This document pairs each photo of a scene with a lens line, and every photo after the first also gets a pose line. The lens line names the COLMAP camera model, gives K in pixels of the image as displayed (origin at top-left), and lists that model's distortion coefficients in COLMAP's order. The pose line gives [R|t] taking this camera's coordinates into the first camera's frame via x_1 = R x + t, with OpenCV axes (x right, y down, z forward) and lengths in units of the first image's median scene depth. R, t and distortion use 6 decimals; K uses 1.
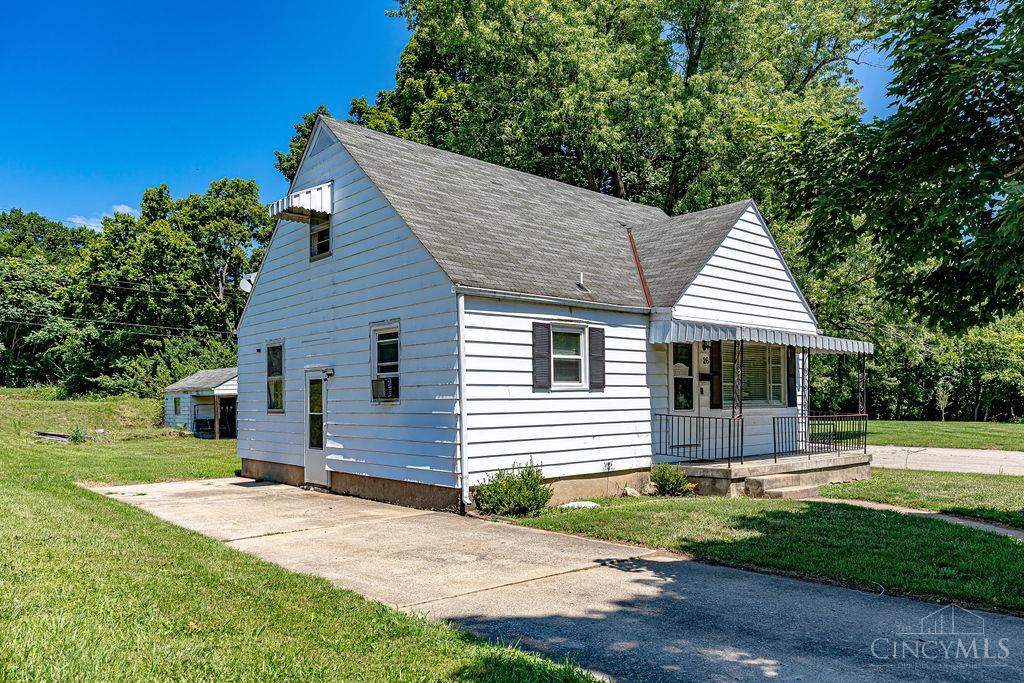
lens RADIAL K [[714.4, 0, 495.6], [0, 714.4, 382.7], [0, 0, 1]] dist [-0.010651, 0.020562]
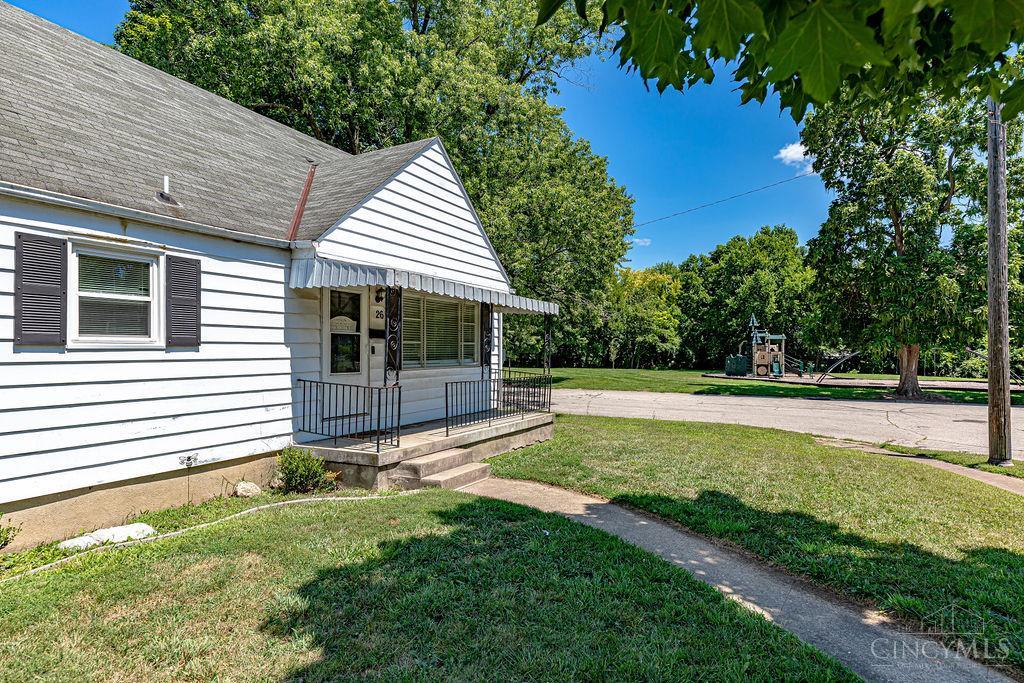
lens RADIAL K [[517.8, 0, 519.0], [0, 517.8, 351.2], [0, 0, 1]] dist [-0.014409, 0.001446]
pose [[0.928602, 0.012872, 0.370854, 0.230987], [-0.022901, 0.999481, 0.022652, -0.005245], [-0.370370, -0.029528, 0.928415, 0.378559]]
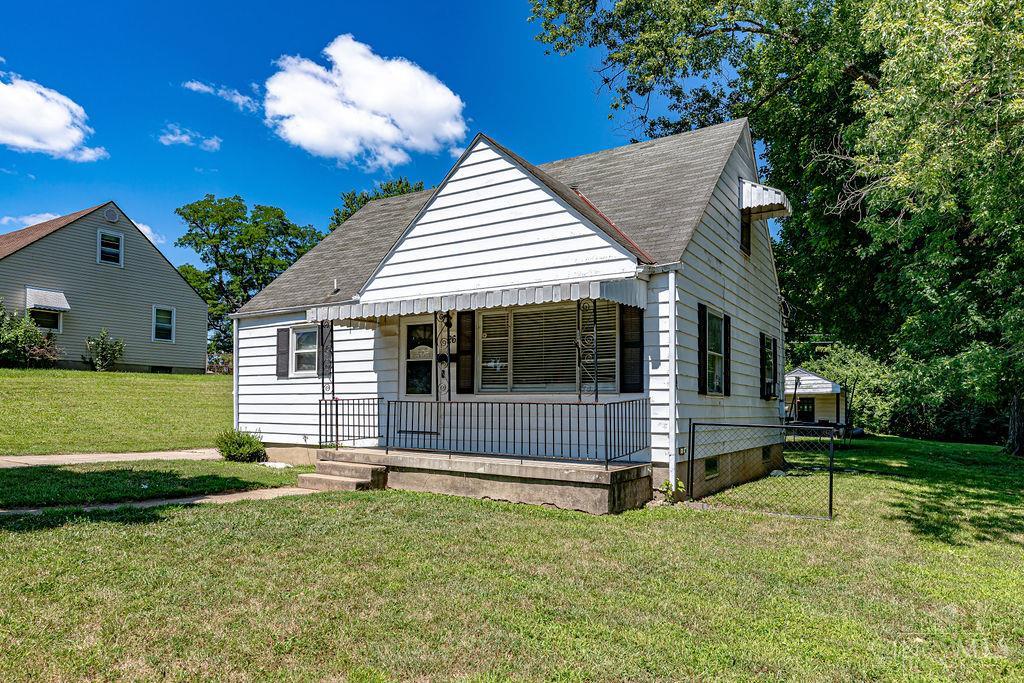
lens RADIAL K [[643.4, 0, 520.3], [0, 643.4, 391.6], [0, 0, 1]] dist [-0.020963, -0.000020]
pose [[0.314428, -0.012640, -0.949197, 1.132348], [0.013403, 0.999871, -0.008875, 0.044228], [0.949187, -0.009932, 0.314557, 0.870644]]
